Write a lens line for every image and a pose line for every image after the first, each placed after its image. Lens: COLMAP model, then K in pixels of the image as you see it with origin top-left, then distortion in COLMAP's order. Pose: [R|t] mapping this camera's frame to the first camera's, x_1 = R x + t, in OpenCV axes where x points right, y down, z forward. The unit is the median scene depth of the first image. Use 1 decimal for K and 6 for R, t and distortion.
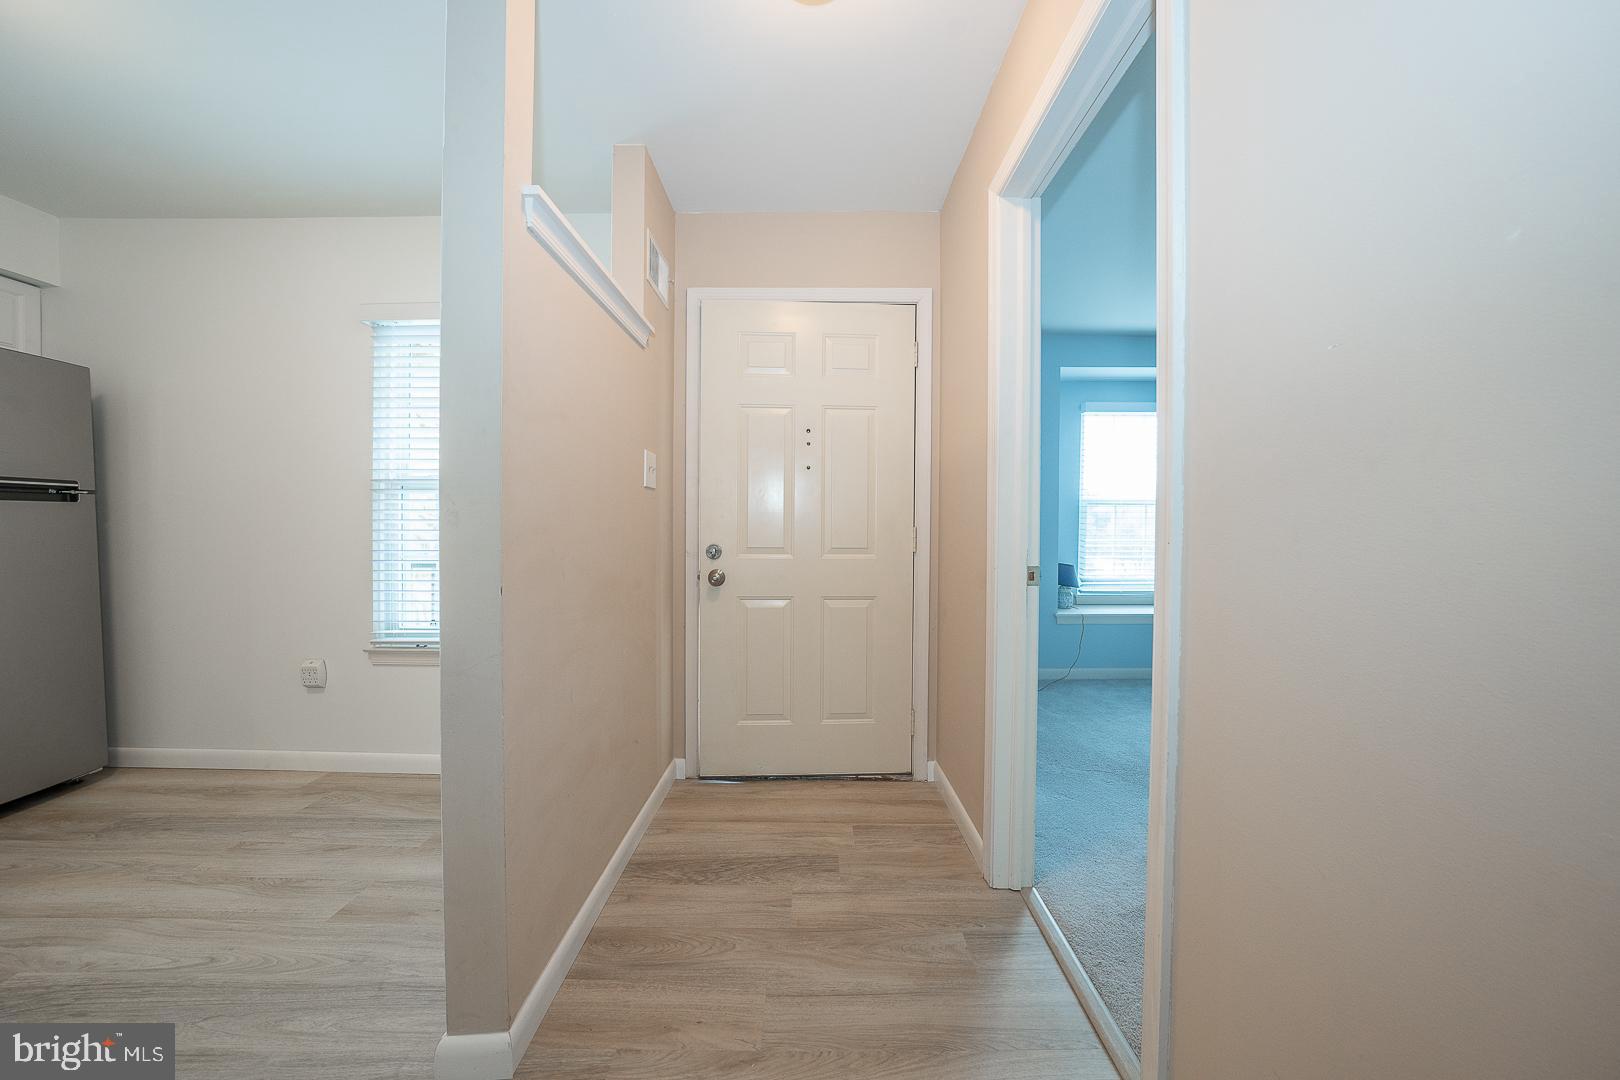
lens RADIAL K [[551.7, 0, 808.2], [0, 551.7, 533.5], [0, 0, 1]] dist [-0.037433, 0.007483]
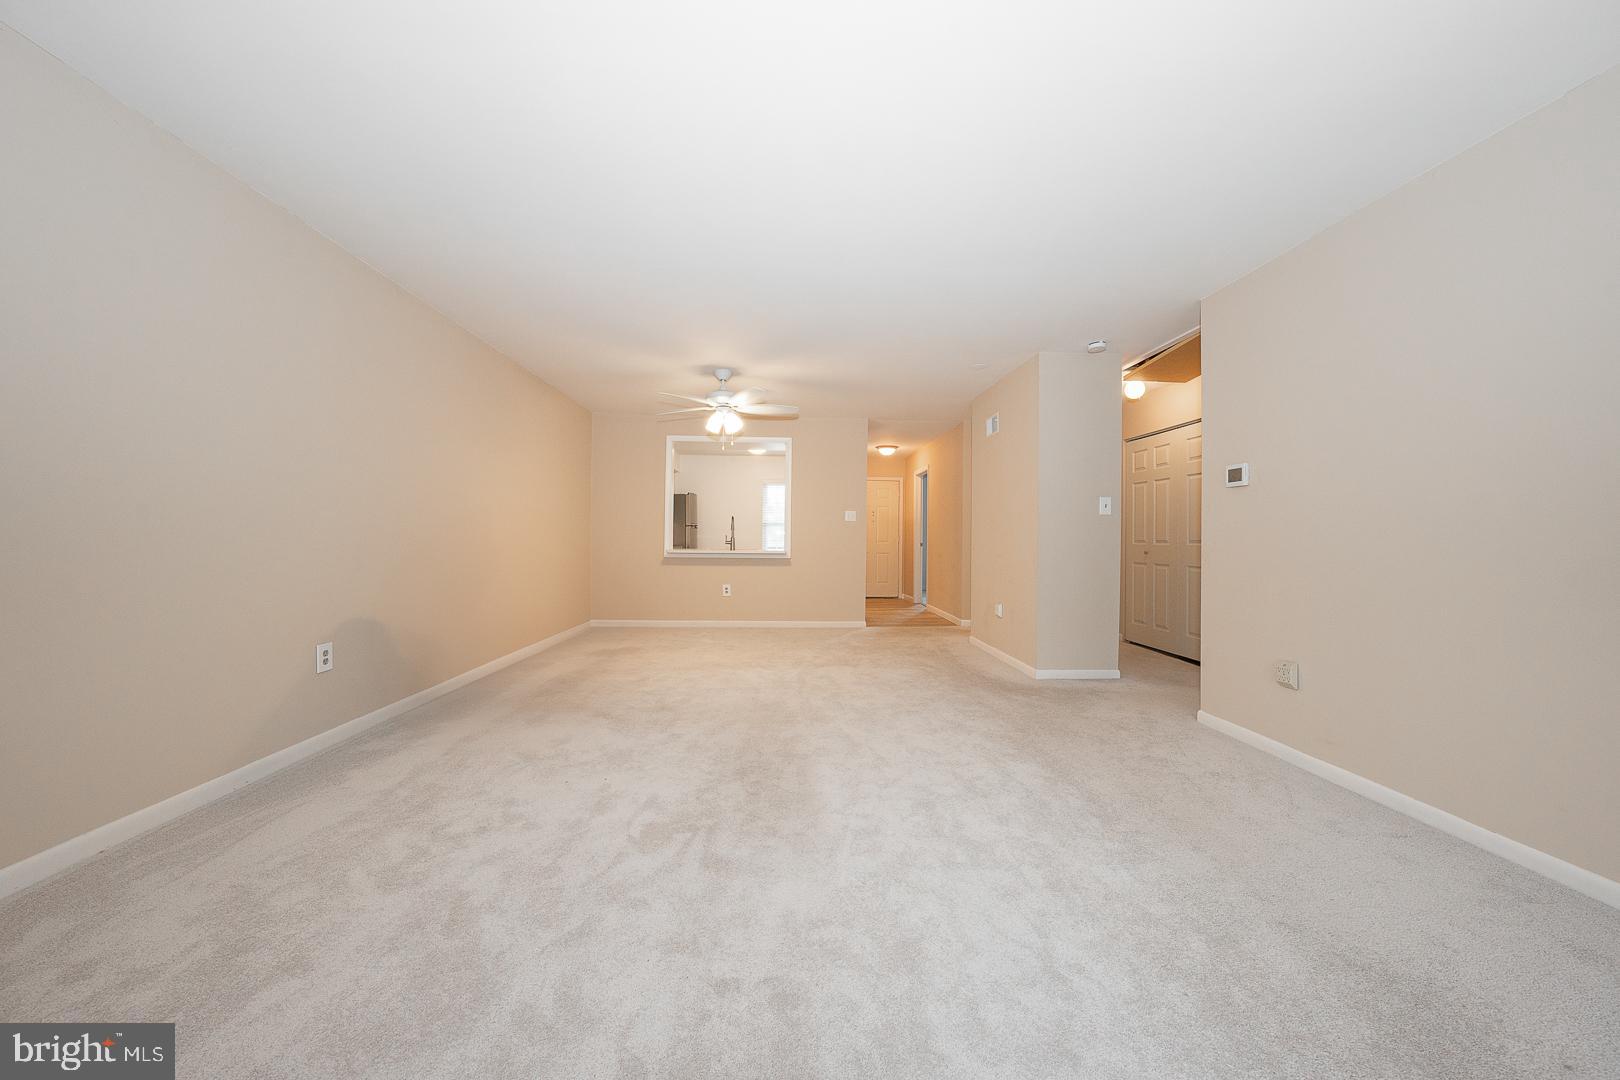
lens RADIAL K [[559.0, 0, 810.5], [0, 559.0, 534.0], [0, 0, 1]] dist [-0.027629, 0.005536]
pose [[0.998791, 0.004329, 0.048969, -0.706349], [-0.002874, 0.999553, -0.029745, 0.098334], [-0.049076, 0.029568, 0.998357, -3.310705]]
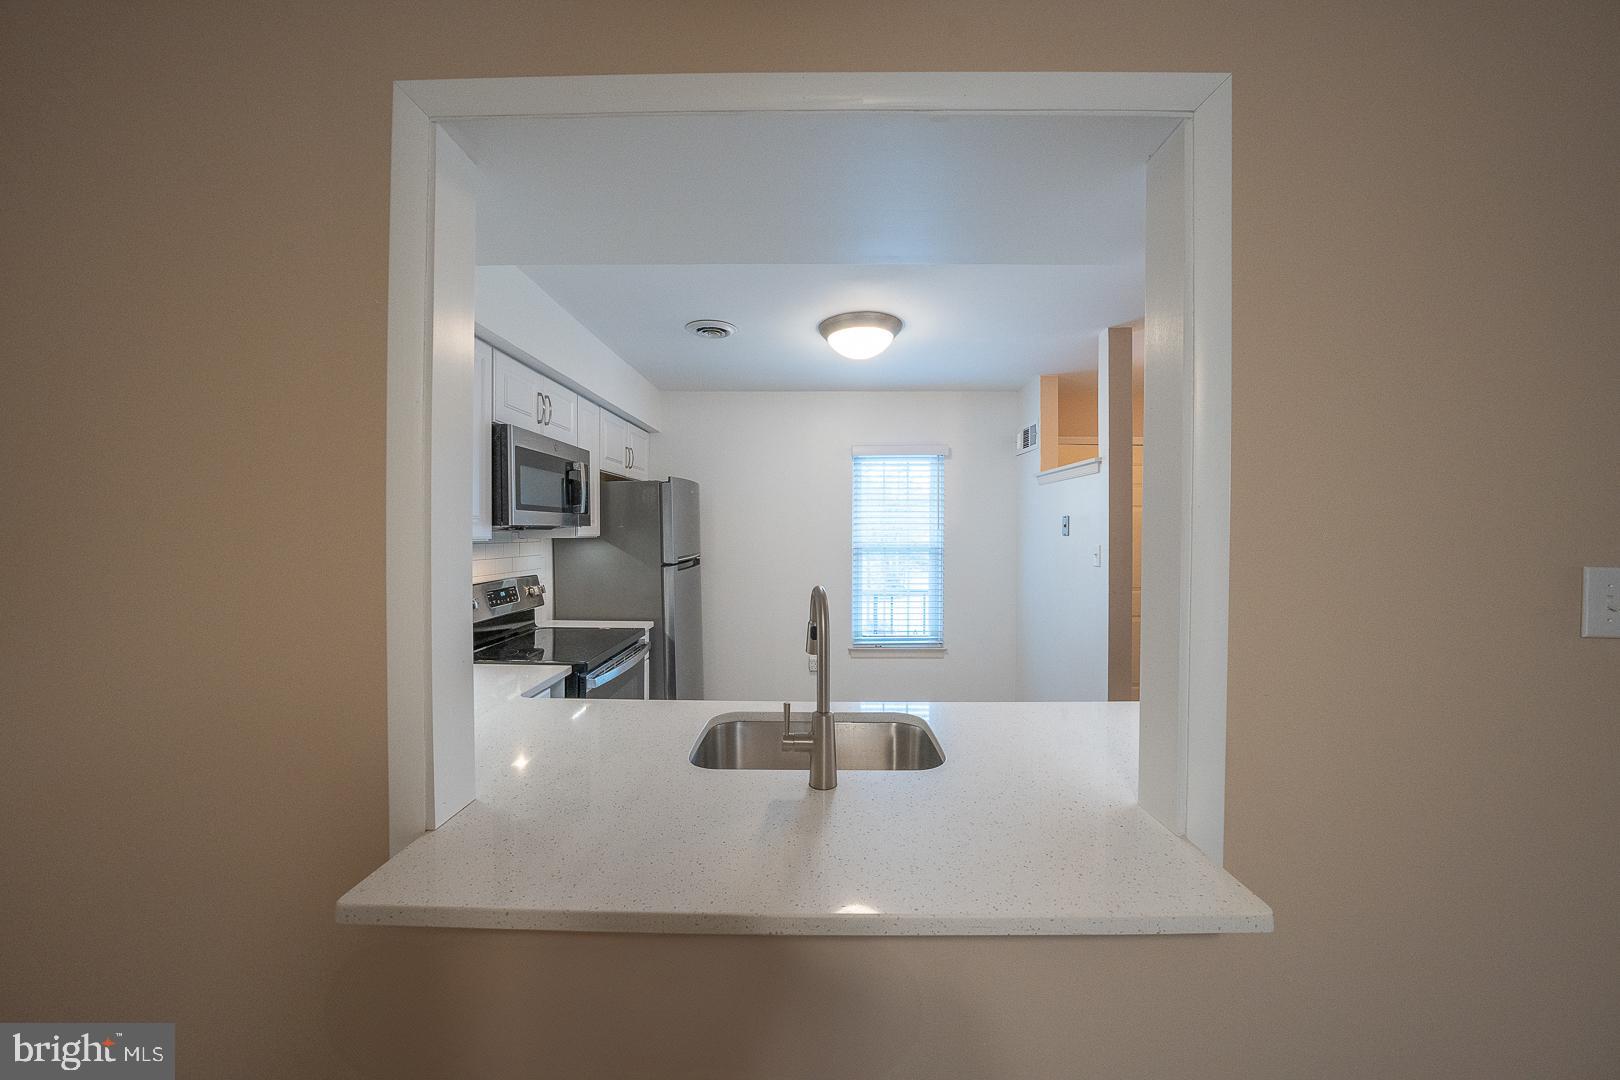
lens RADIAL K [[551.7, 0, 808.2], [0, 551.7, 533.5], [0, 0, 1]] dist [-0.037433, 0.007483]
pose [[0.999881, -0.006053, -0.014176, -0.990250], [0.005883, 0.999911, -0.012007, -0.134374], [0.014247, 0.011922, 0.999827, -0.781844]]
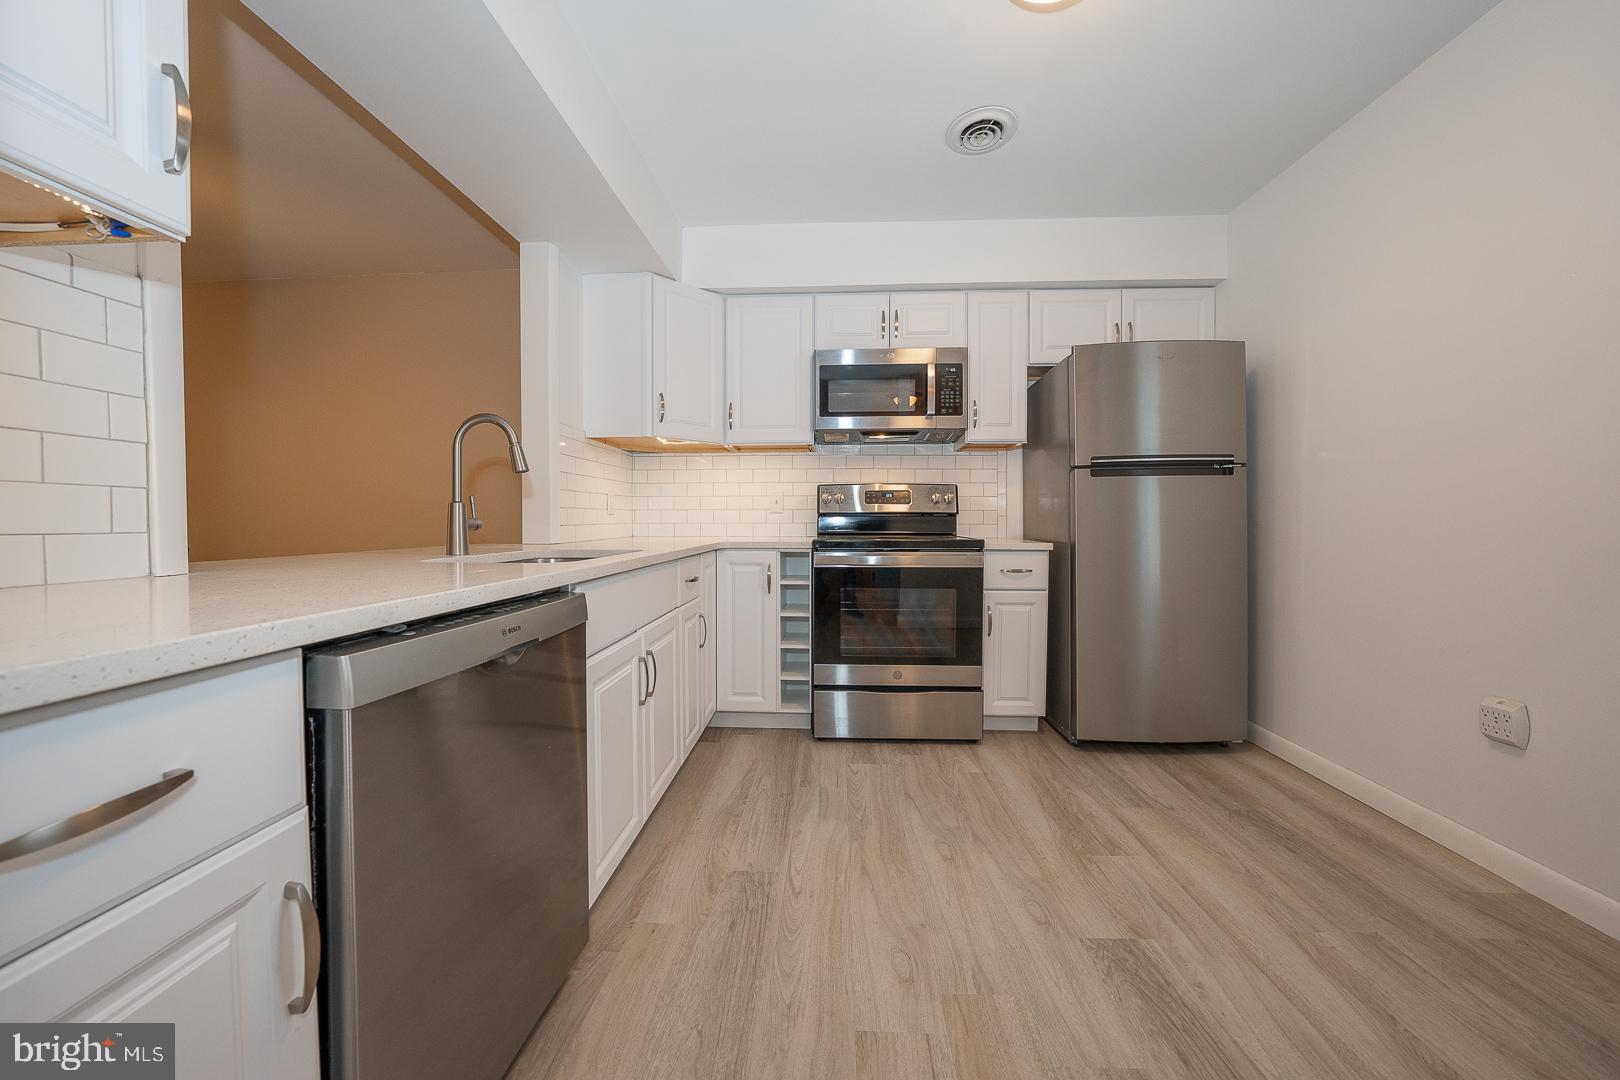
lens RADIAL K [[559.0, 0, 810.5], [0, 559.0, 534.0], [0, 0, 1]] dist [-0.027629, 0.005536]
pose [[-0.049601, 0.019007, -0.998588, -0.273511], [-0.016284, 0.999671, 0.019837, 0.045643], [0.998636, 0.017245, -0.049275, 0.232647]]
